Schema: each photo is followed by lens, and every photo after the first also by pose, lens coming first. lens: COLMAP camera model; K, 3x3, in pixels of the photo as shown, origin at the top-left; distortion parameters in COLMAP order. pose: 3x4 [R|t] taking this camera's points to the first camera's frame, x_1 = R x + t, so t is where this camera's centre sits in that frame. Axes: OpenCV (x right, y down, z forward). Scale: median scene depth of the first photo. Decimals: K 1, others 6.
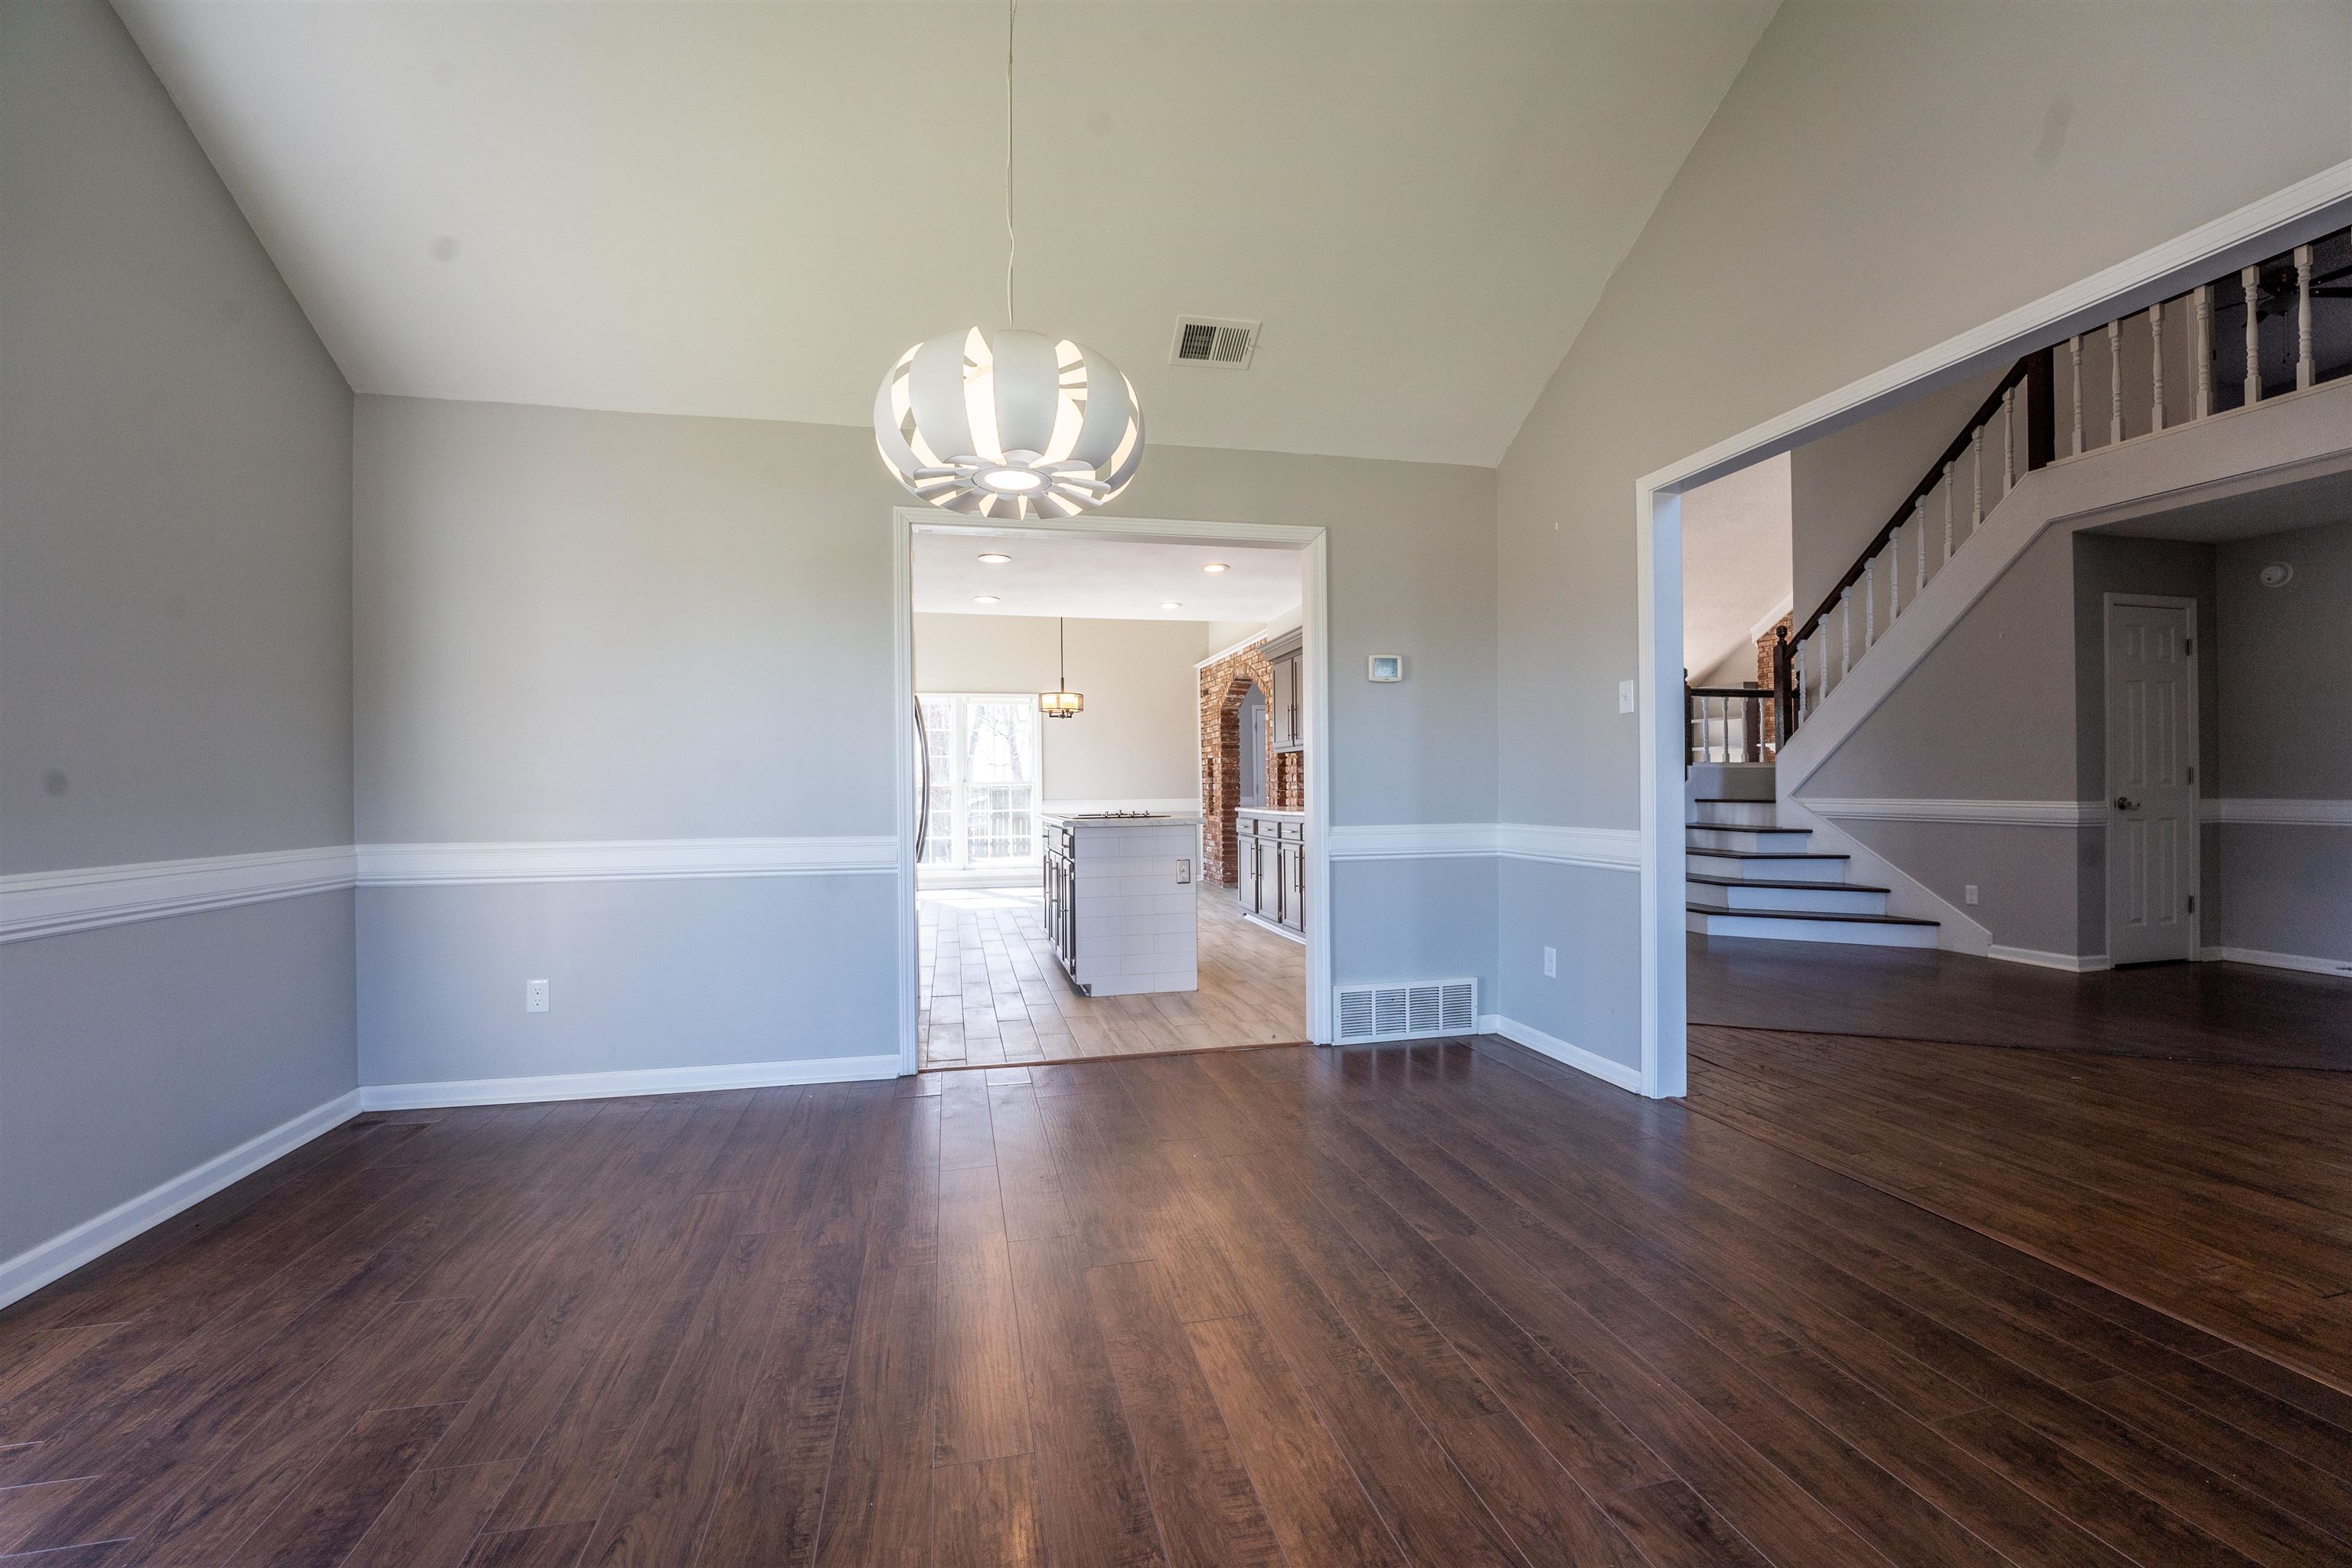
lens RADIAL K [[951.8, 0, 1171.2], [0, 951.8, 788.6], [0, 0, 1]] dist [-0.027117, 0.000517]
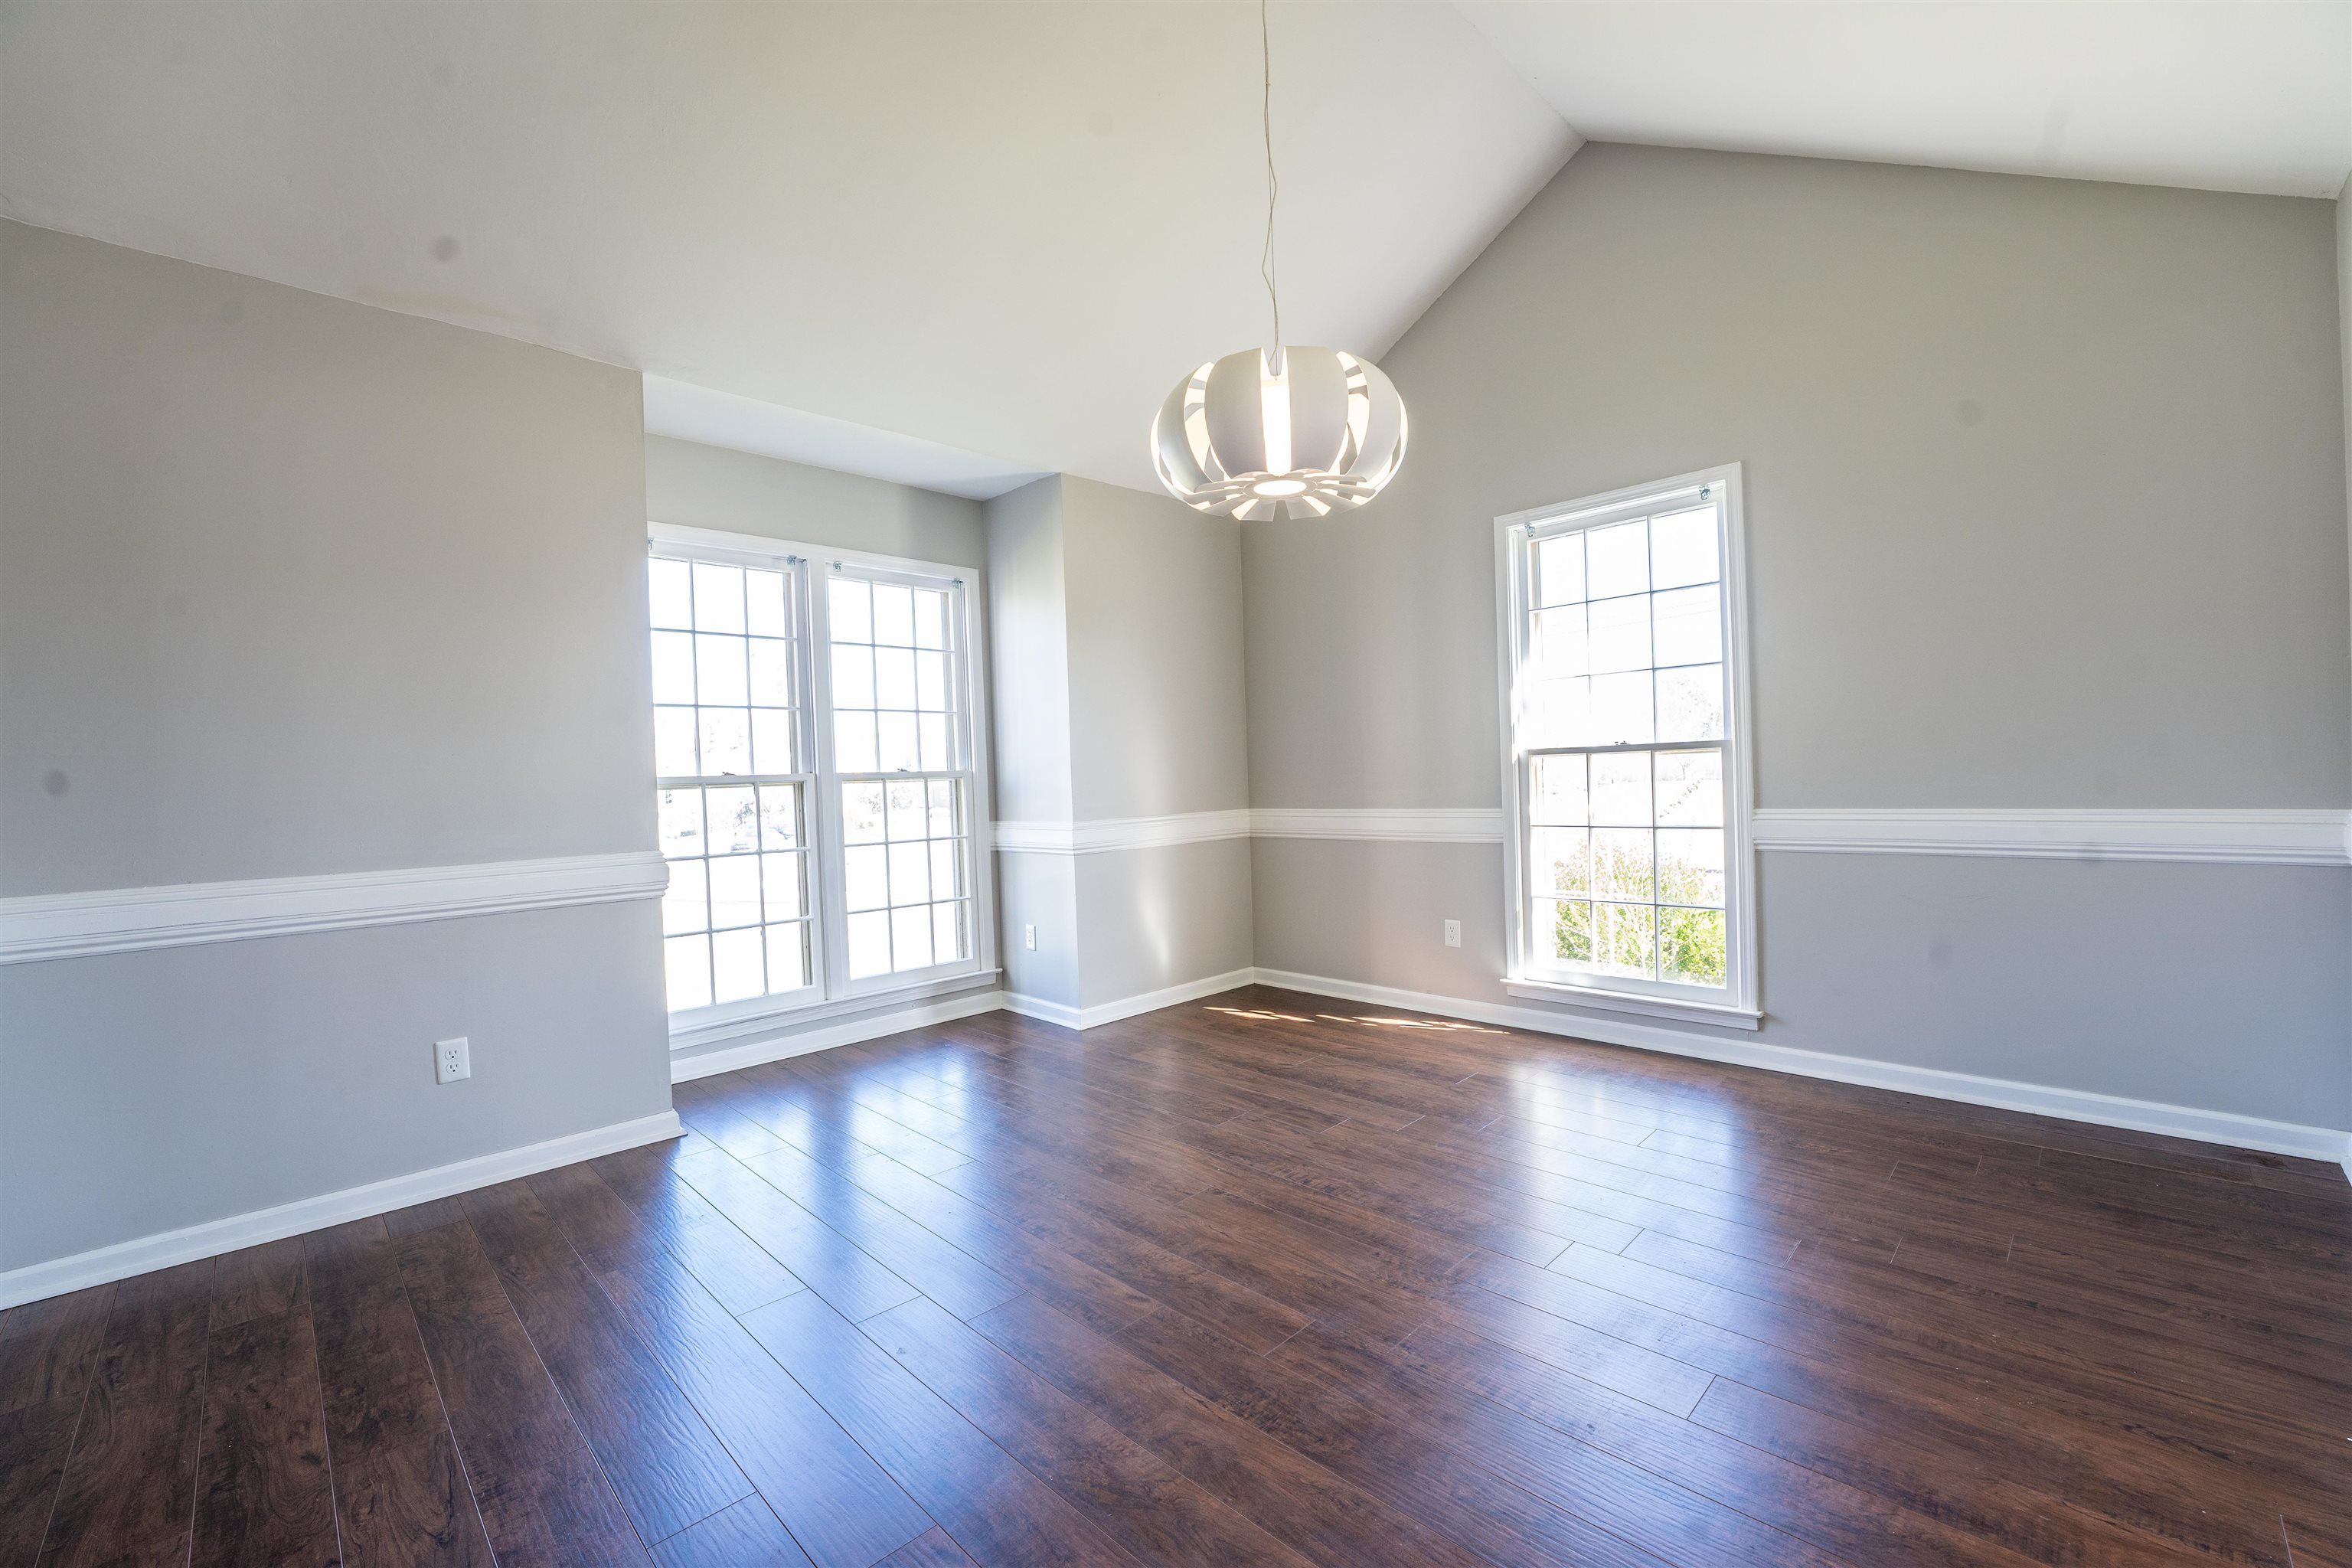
lens RADIAL K [[951.8, 0, 1171.2], [0, 951.8, 788.6], [0, 0, 1]] dist [-0.027117, 0.000517]
pose [[-0.852661, 0.042214, -0.520756, 0.140946], [0.040624, 0.999070, 0.014471, -0.002854], [0.520883, -0.008817, -0.853583, 0.514399]]
